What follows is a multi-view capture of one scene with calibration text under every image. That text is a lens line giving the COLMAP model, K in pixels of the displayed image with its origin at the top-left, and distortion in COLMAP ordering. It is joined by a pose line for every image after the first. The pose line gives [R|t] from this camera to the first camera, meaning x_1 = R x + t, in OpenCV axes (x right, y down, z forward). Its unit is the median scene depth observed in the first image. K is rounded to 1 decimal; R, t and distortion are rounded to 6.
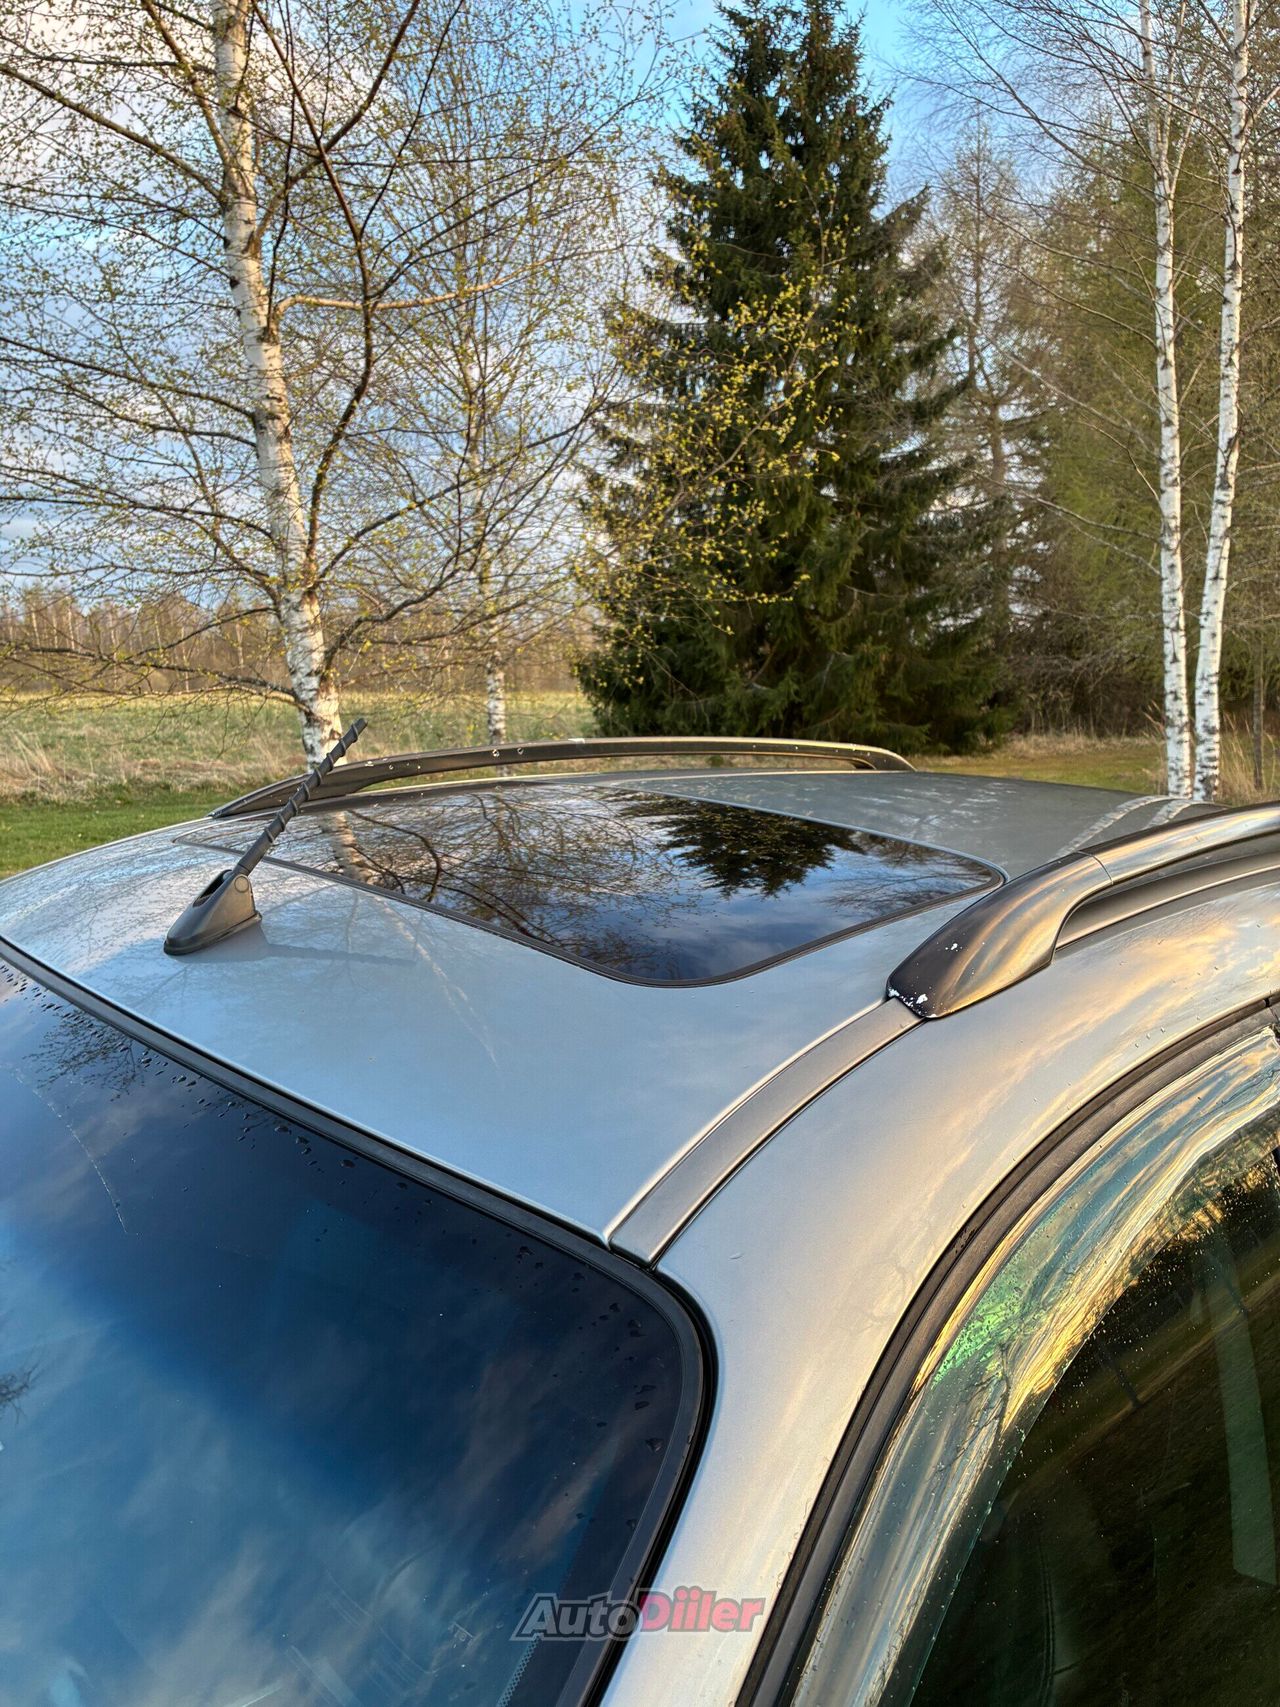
lens RADIAL K [[1301.9, 0, 628.8], [0, 1301.9, 853.3], [0, 0, 1]] dist [0.034269, -0.039009]
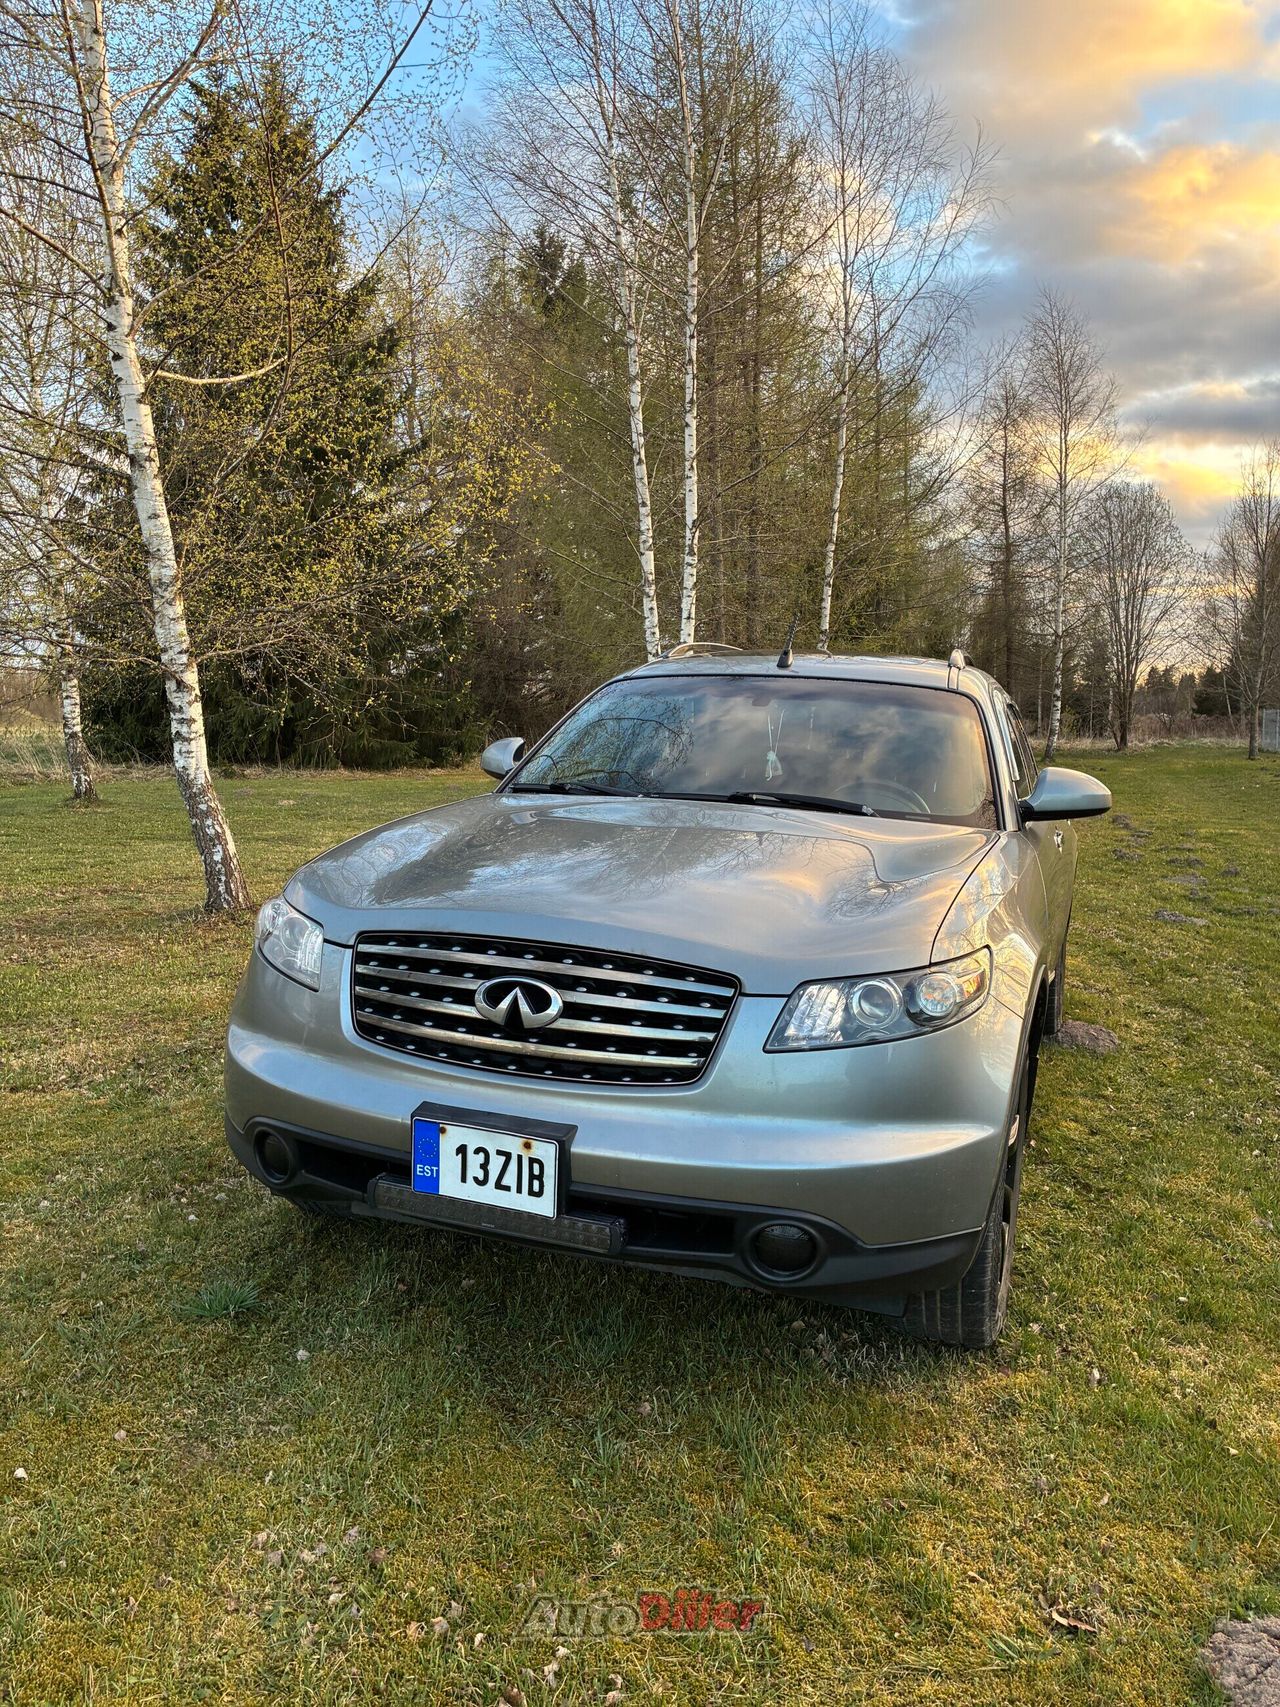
lens RADIAL K [[1301.9, 0, 649.1], [0, 1301.9, 850.6], [0, 0, 1]] dist [0.034269, -0.039009]
pose [[0.889421, -0.042028, 0.455153, -0.217943], [0.056848, 0.998204, -0.018915, 0.059396], [-0.453541, 0.042698, 0.890212, -0.202208]]
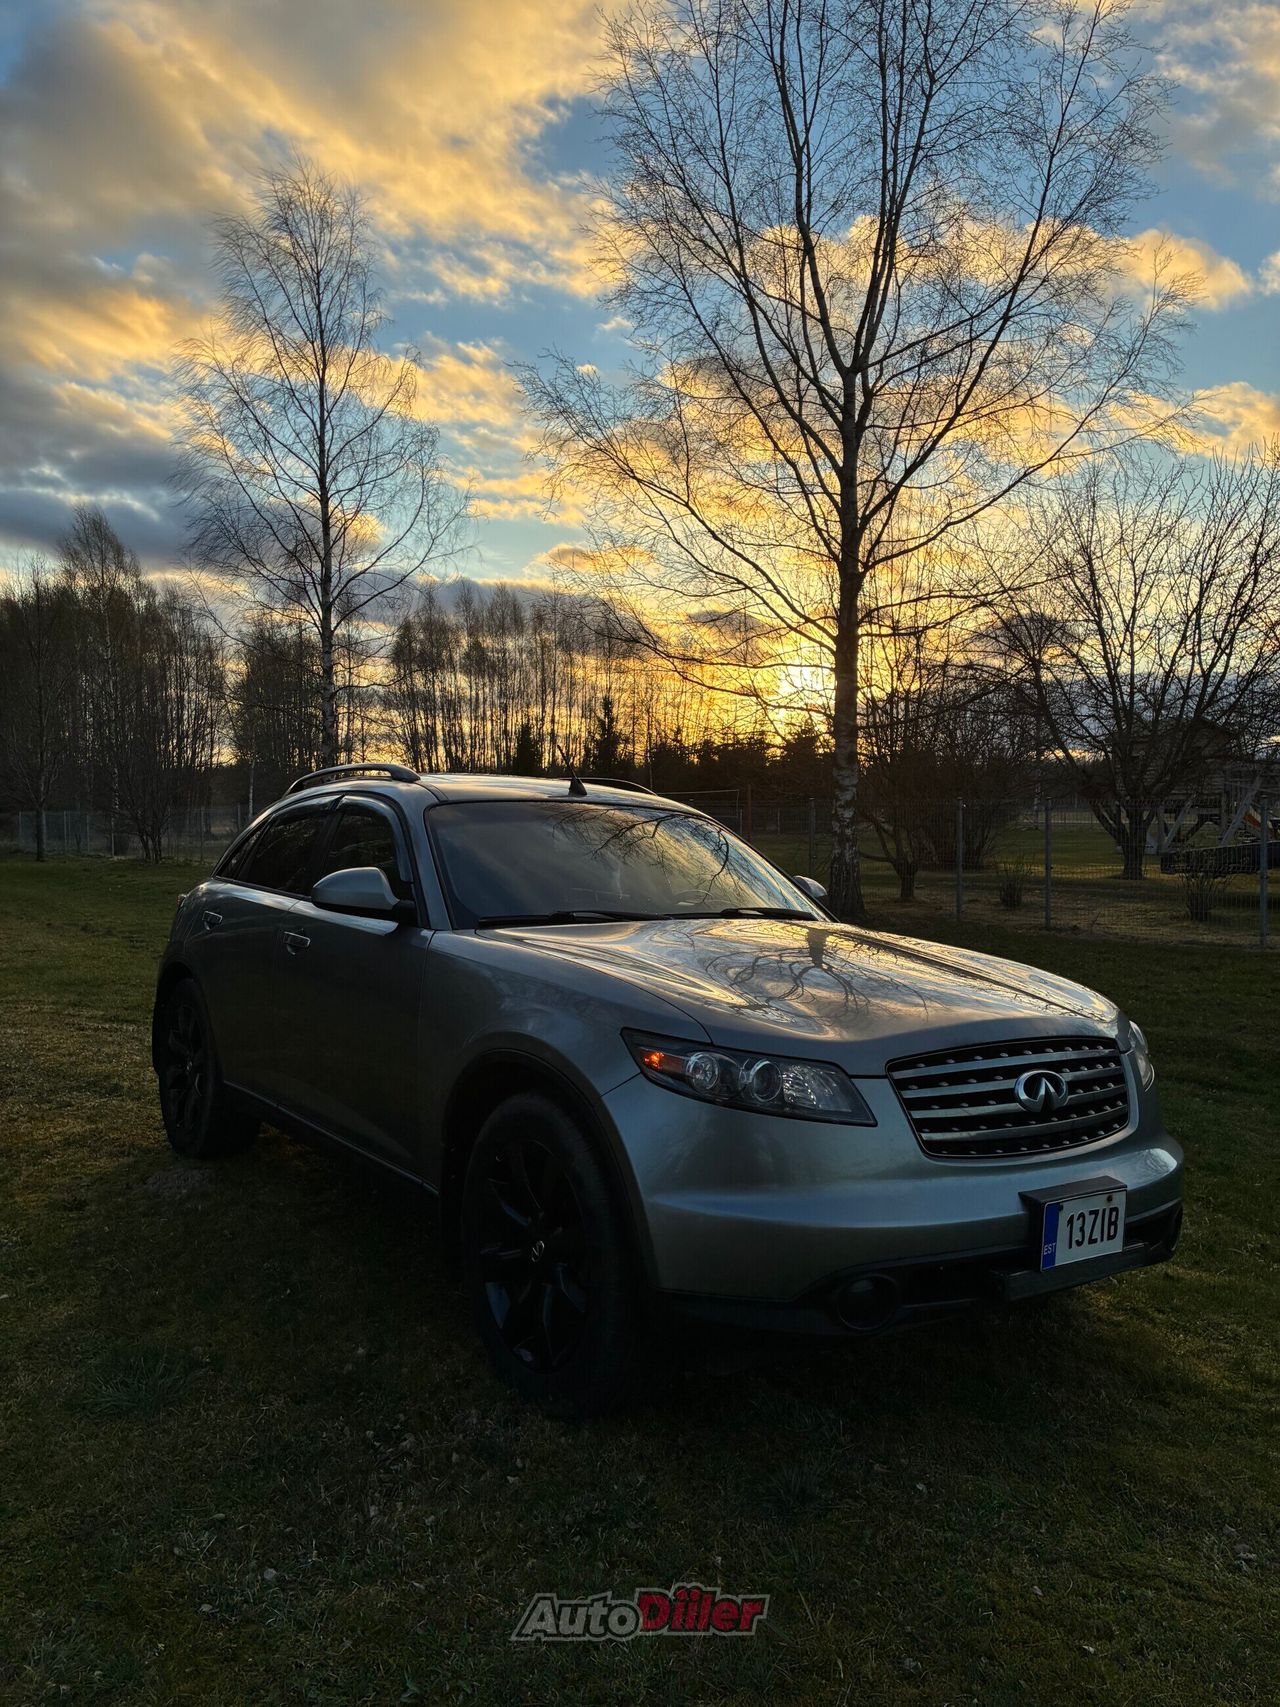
lens RADIAL K [[1301.9, 0, 637.9], [0, 1301.9, 817.2], [0, 0, 1]] dist [0.034269, -0.039009]
pose [[0.146963, -0.002689, 0.989138, -0.392412], [0.139935, 0.989995, -0.018100, 0.022258], [-0.979194, 0.141075, 0.145869, 0.011192]]
